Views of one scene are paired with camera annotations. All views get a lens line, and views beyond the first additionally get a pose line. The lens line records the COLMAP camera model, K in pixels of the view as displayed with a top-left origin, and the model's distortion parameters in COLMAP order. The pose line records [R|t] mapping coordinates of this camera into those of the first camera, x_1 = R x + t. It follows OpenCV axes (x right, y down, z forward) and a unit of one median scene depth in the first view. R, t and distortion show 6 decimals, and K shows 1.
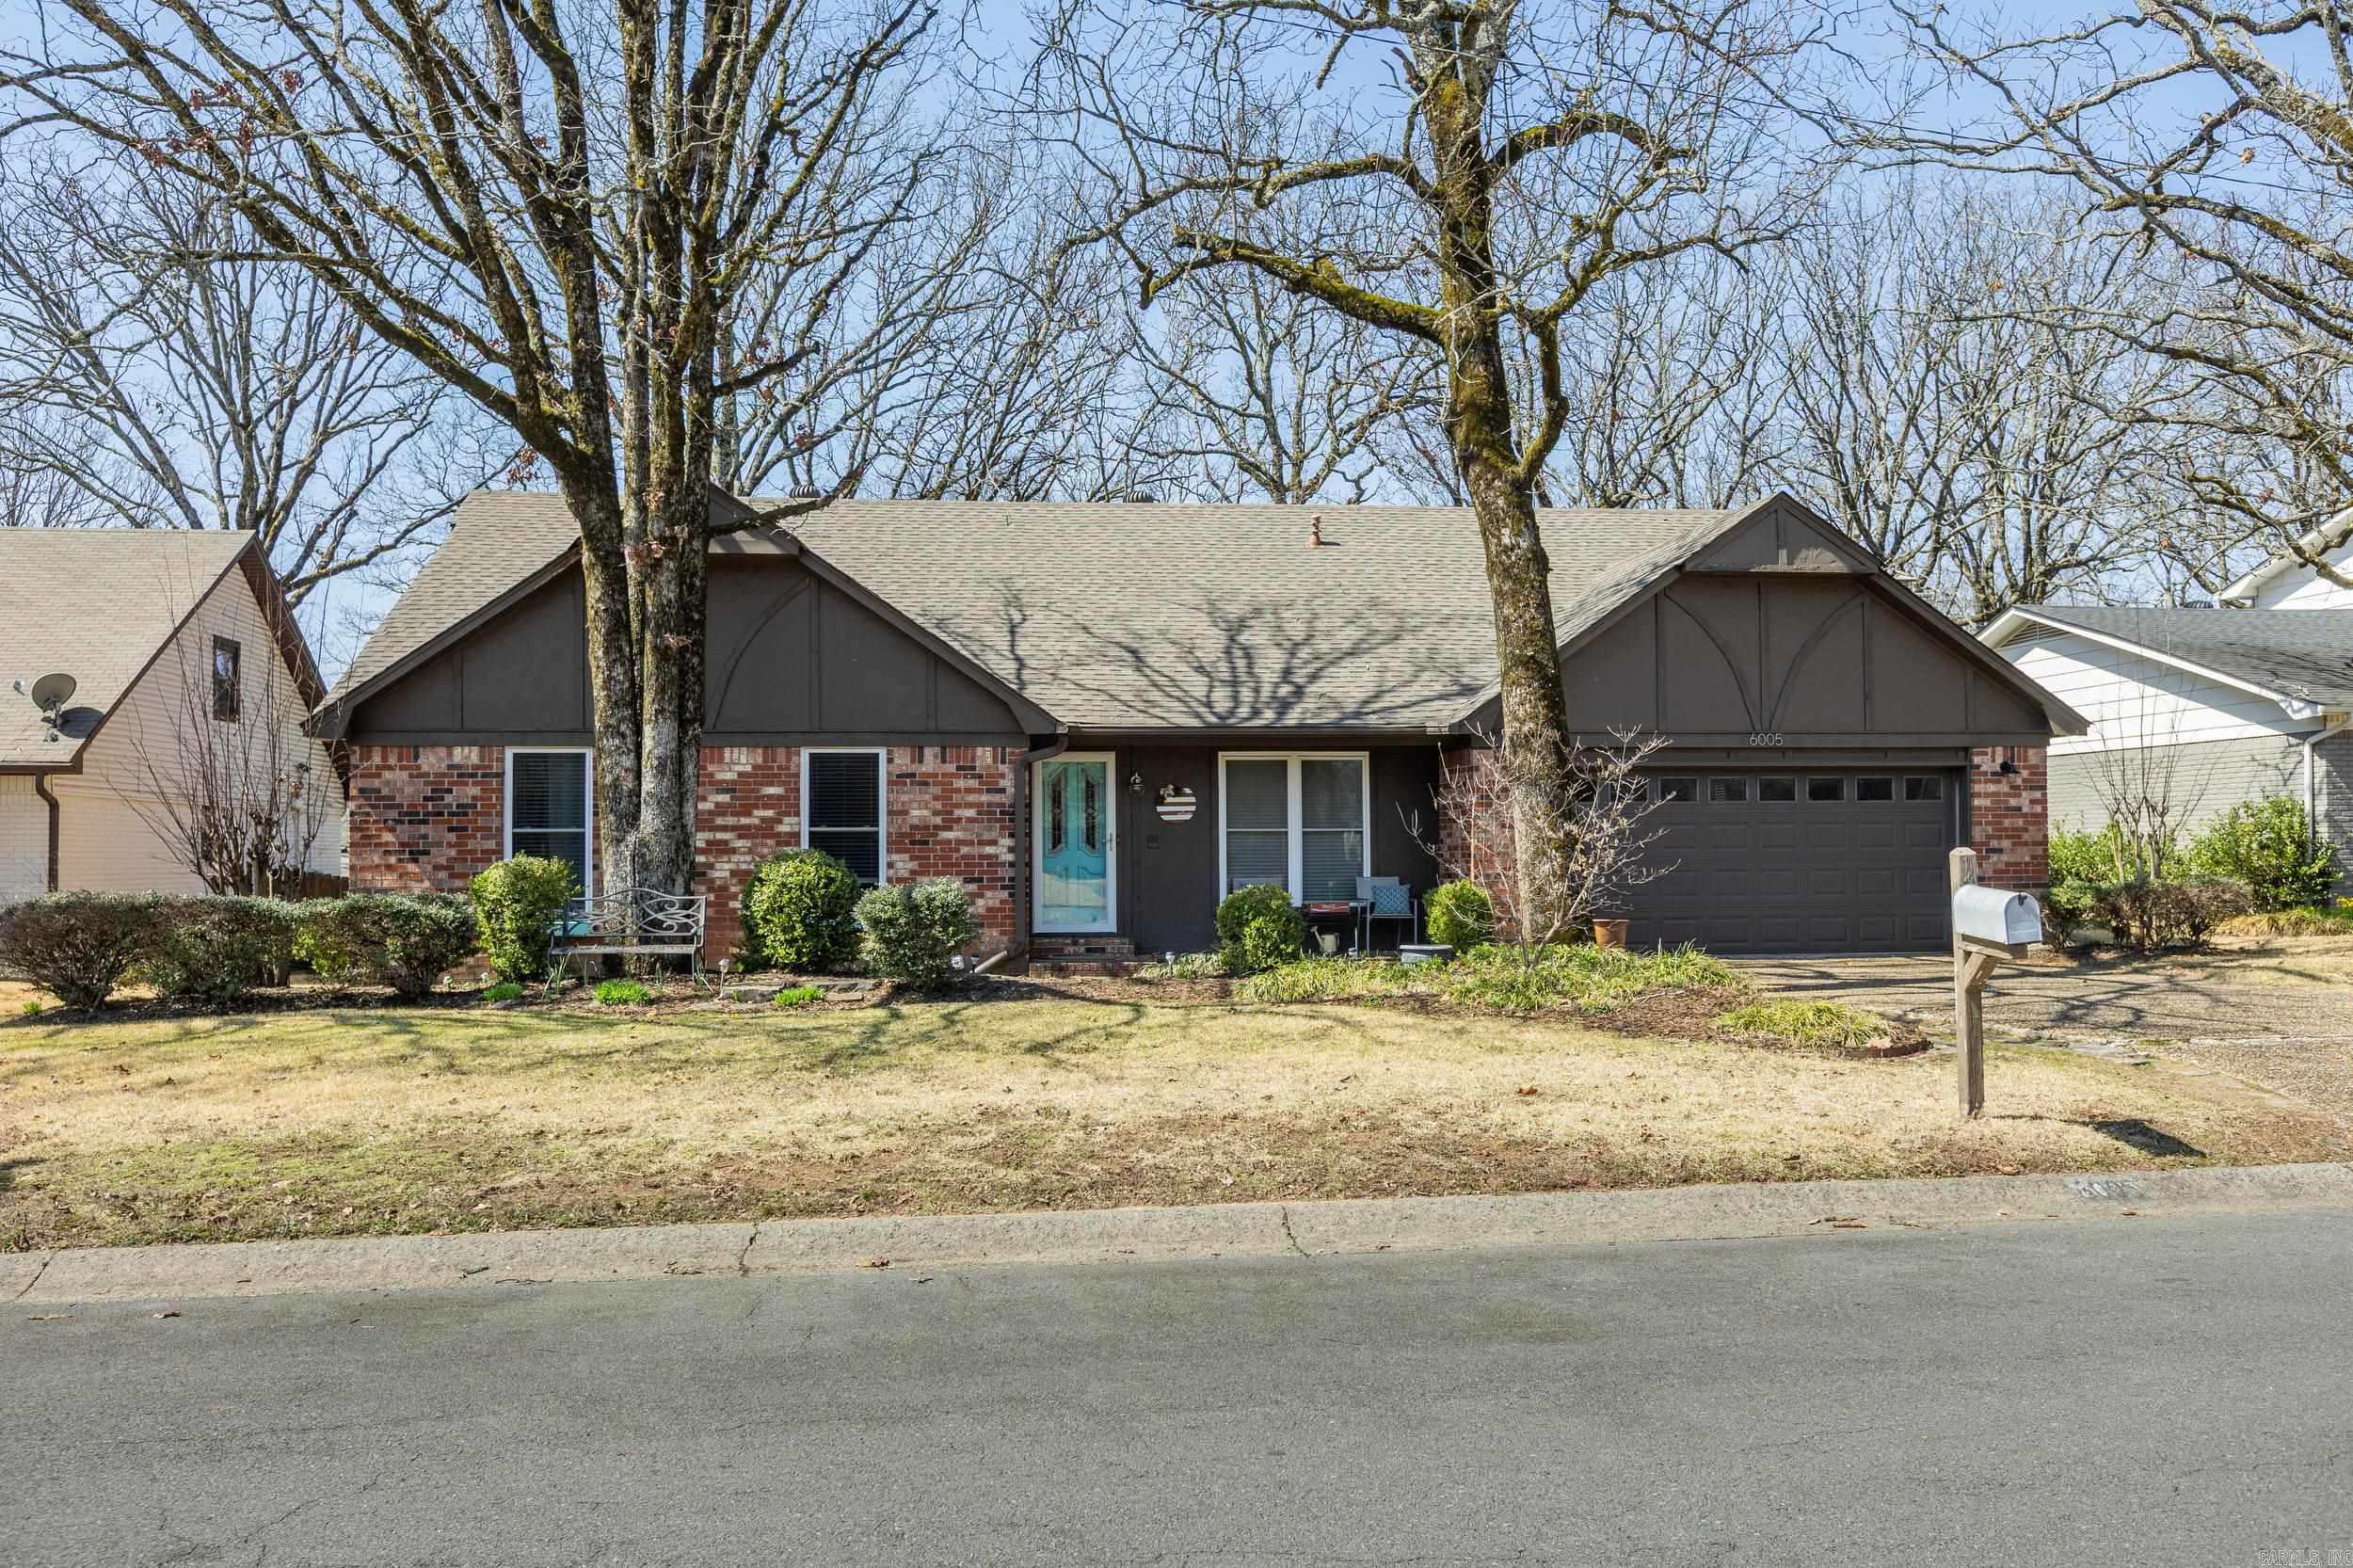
lens RADIAL K [[2078.7, 0, 1177.3], [0, 2078.7, 785.8], [0, 0, 1]] dist [0.001333, -0.008158]
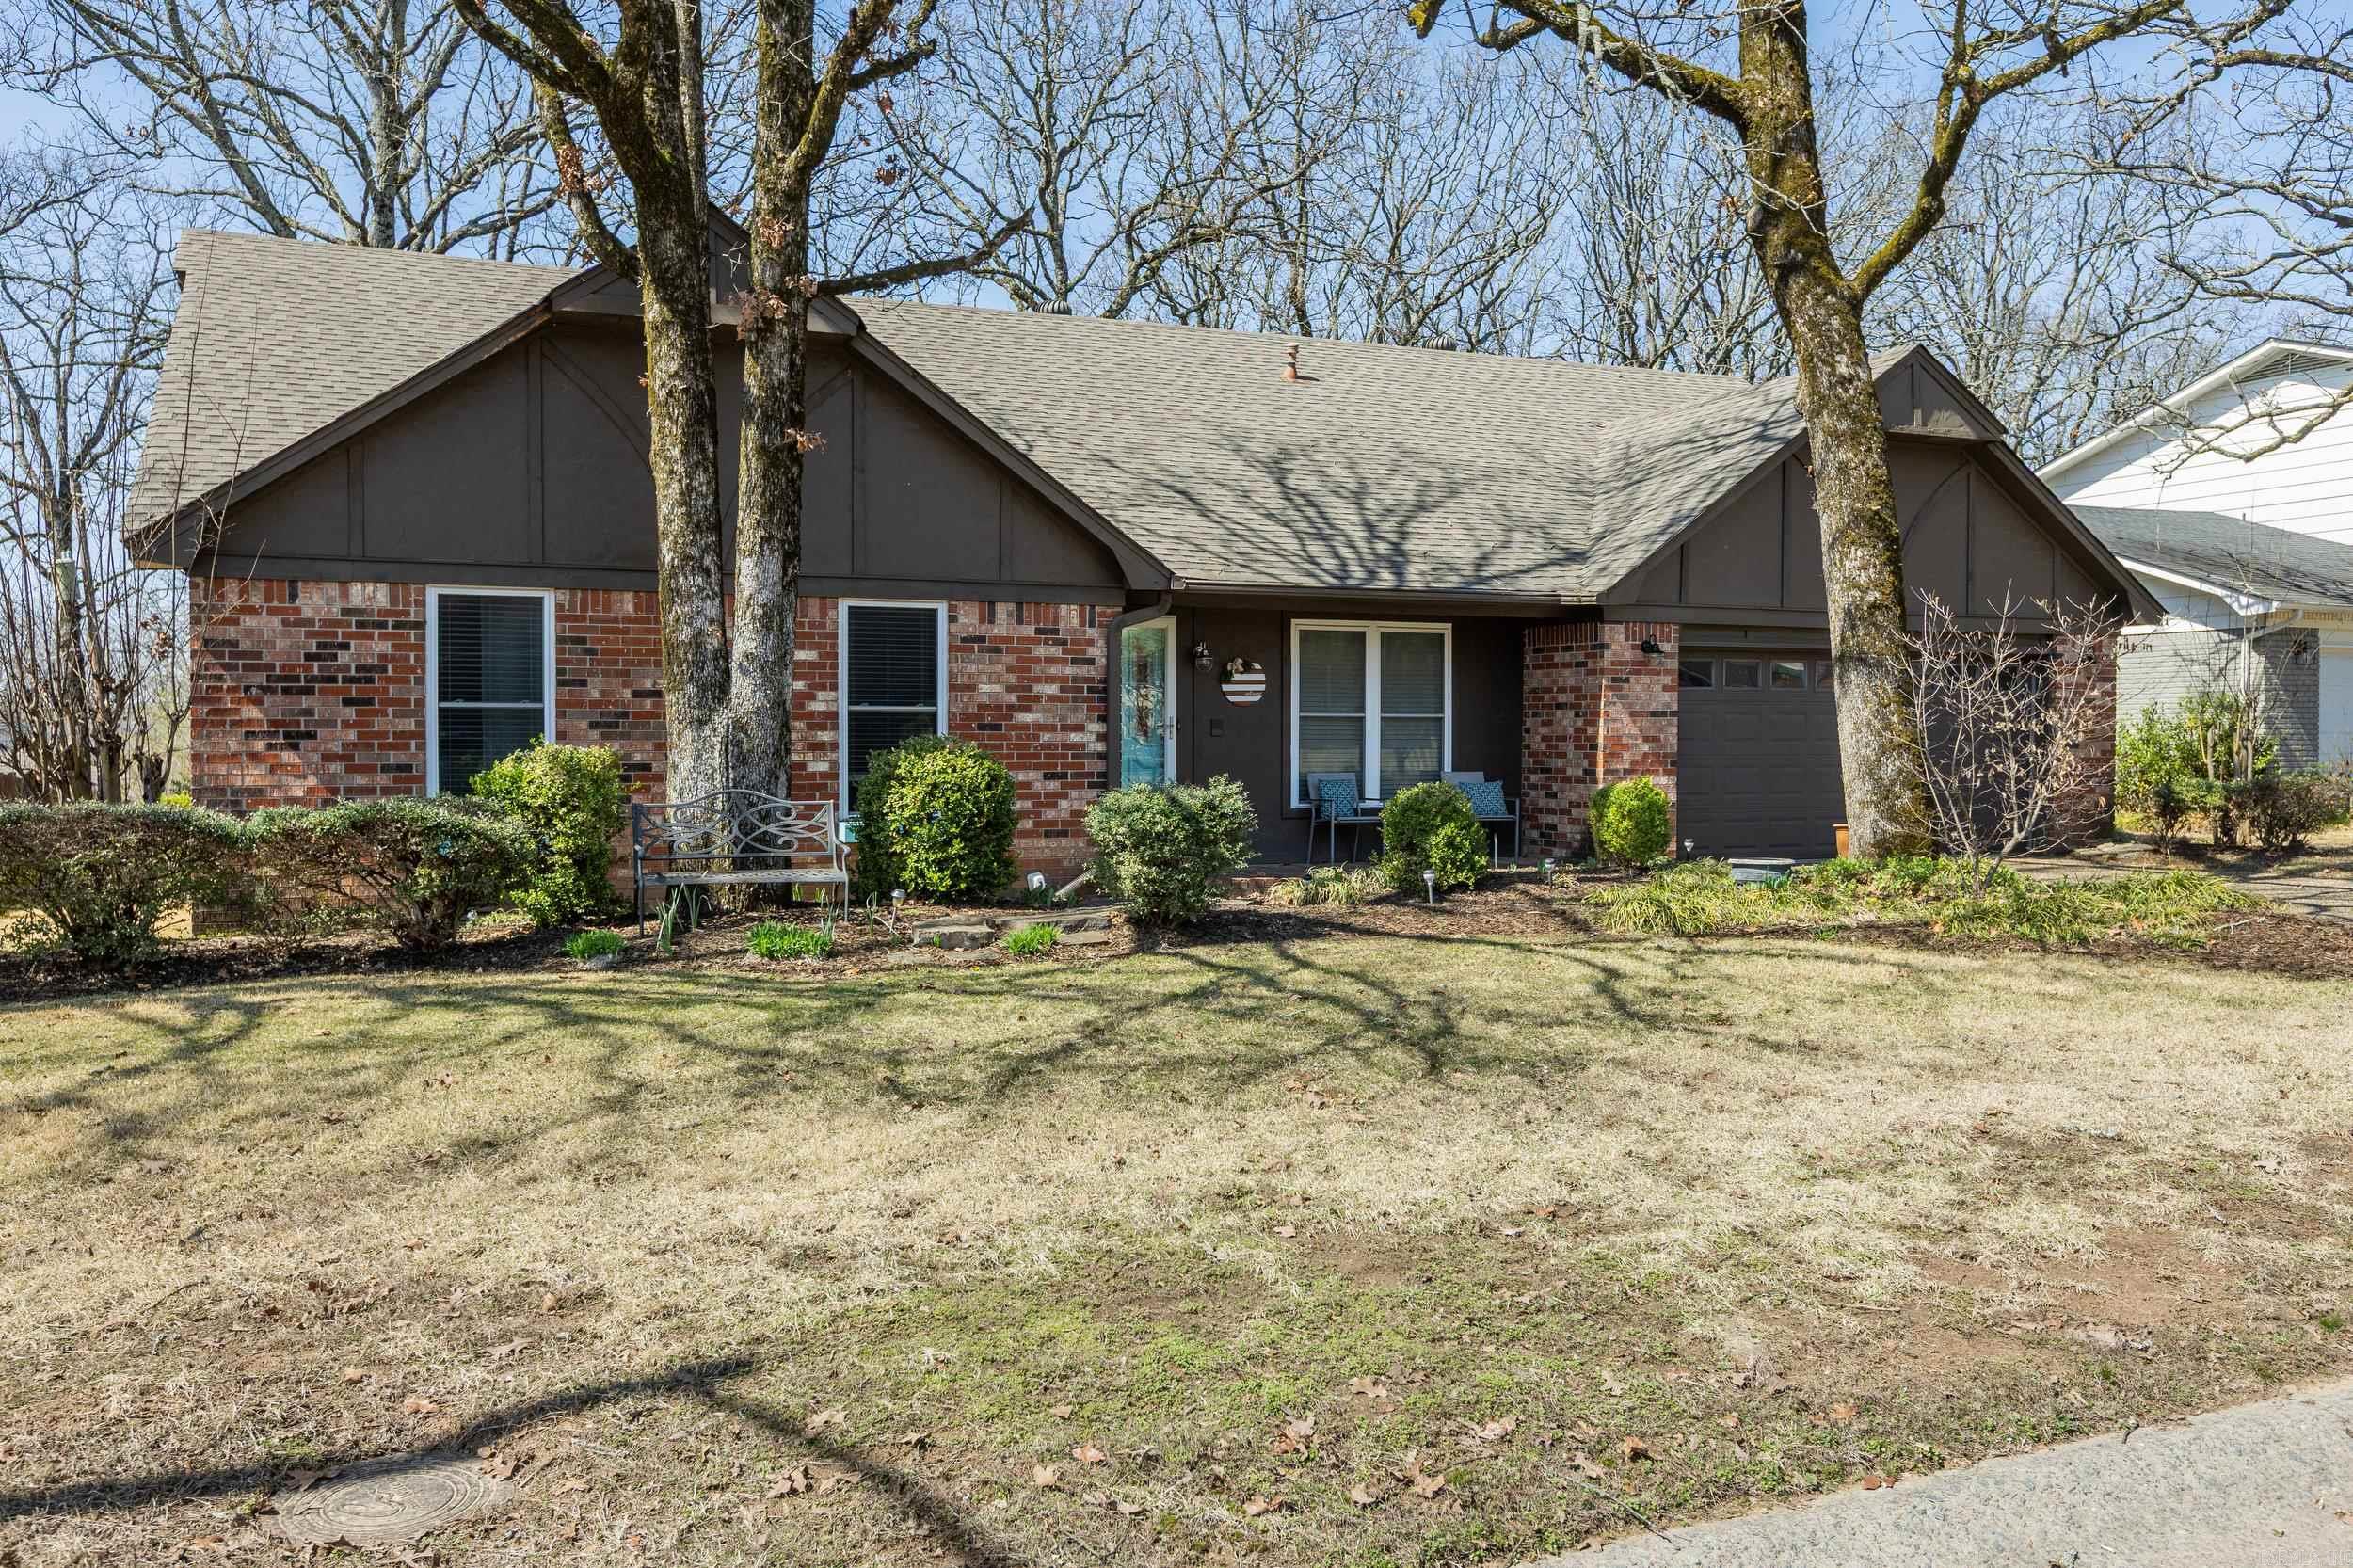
lens RADIAL K [[2078.7, 0, 1176.1], [0, 2078.7, 783.5], [0, 0, 1]] dist [0.001333, -0.008158]
pose [[0.945552, 0.000175, 0.325471, -0.310864], [-0.018292, 0.998448, 0.052605, 0.006543], [-0.324956, -0.055695, 0.944088, 0.253937]]
